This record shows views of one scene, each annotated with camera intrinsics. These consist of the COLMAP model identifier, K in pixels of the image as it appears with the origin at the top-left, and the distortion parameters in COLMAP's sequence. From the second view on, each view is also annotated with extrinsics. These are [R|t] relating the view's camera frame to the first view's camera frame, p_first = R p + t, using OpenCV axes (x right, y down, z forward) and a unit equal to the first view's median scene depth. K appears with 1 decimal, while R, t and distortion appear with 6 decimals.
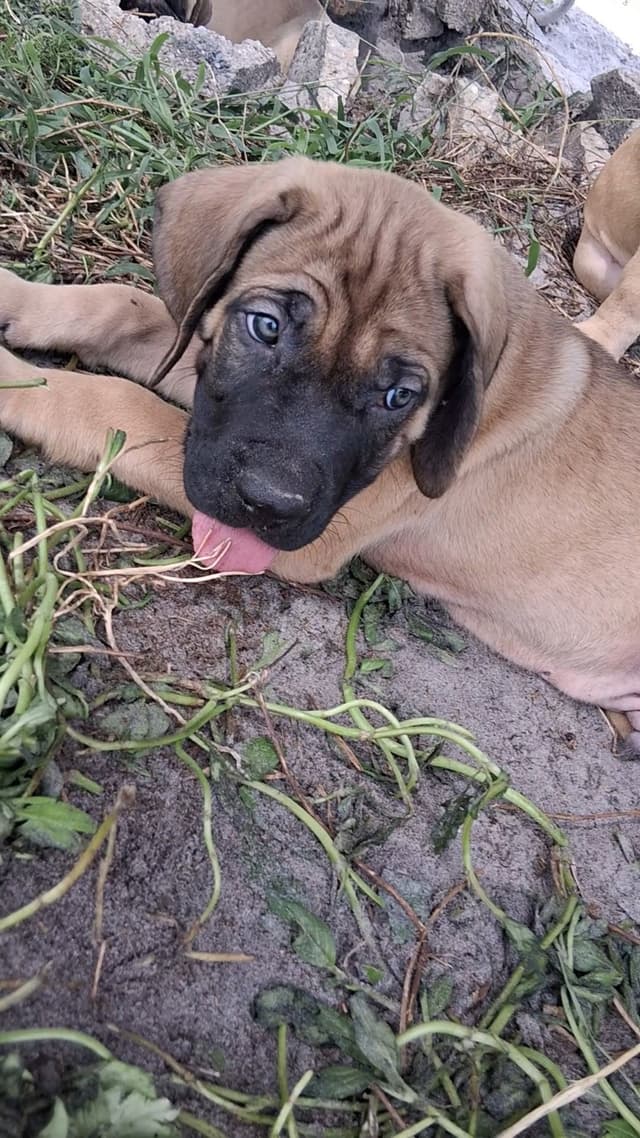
lens RADIAL K [[1078.0, 0, 320.0], [0, 1078.0, 569.0], [0, 0, 1]] dist [0.085095, -0.139392]
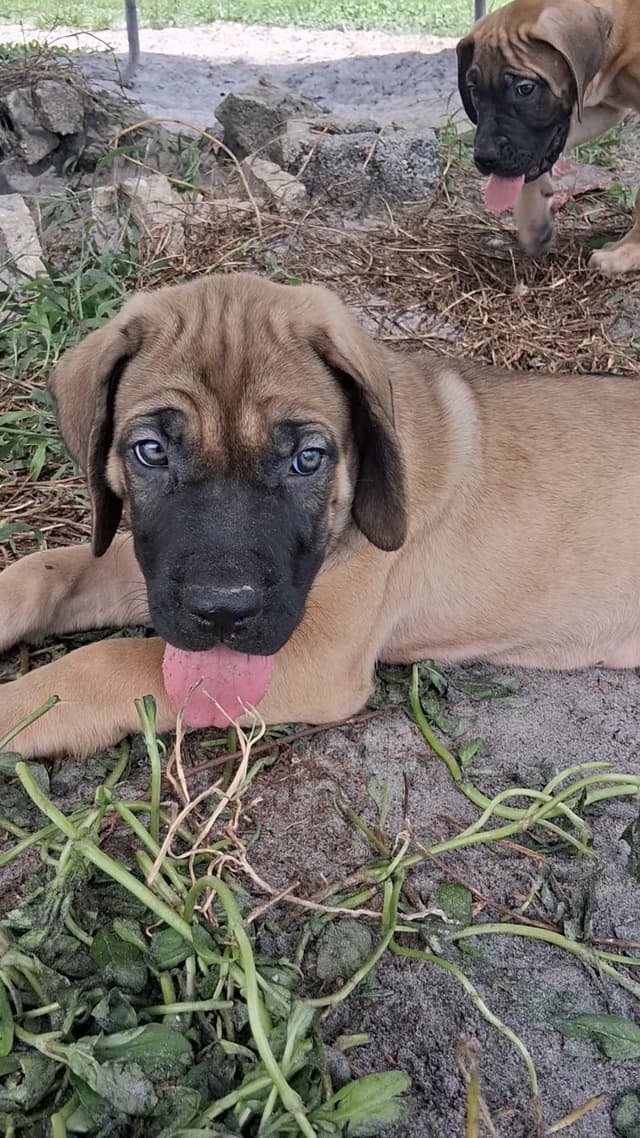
lens RADIAL K [[1078.0, 0, 320.0], [0, 1078.0, 569.0], [0, 0, 1]] dist [0.085095, -0.139392]
pose [[0.839474, -0.527180, 0.131771, -0.111326], [0.531672, 0.846950, 0.001292, -0.131233], [-0.112285, 0.068975, 0.991279, 0.012041]]
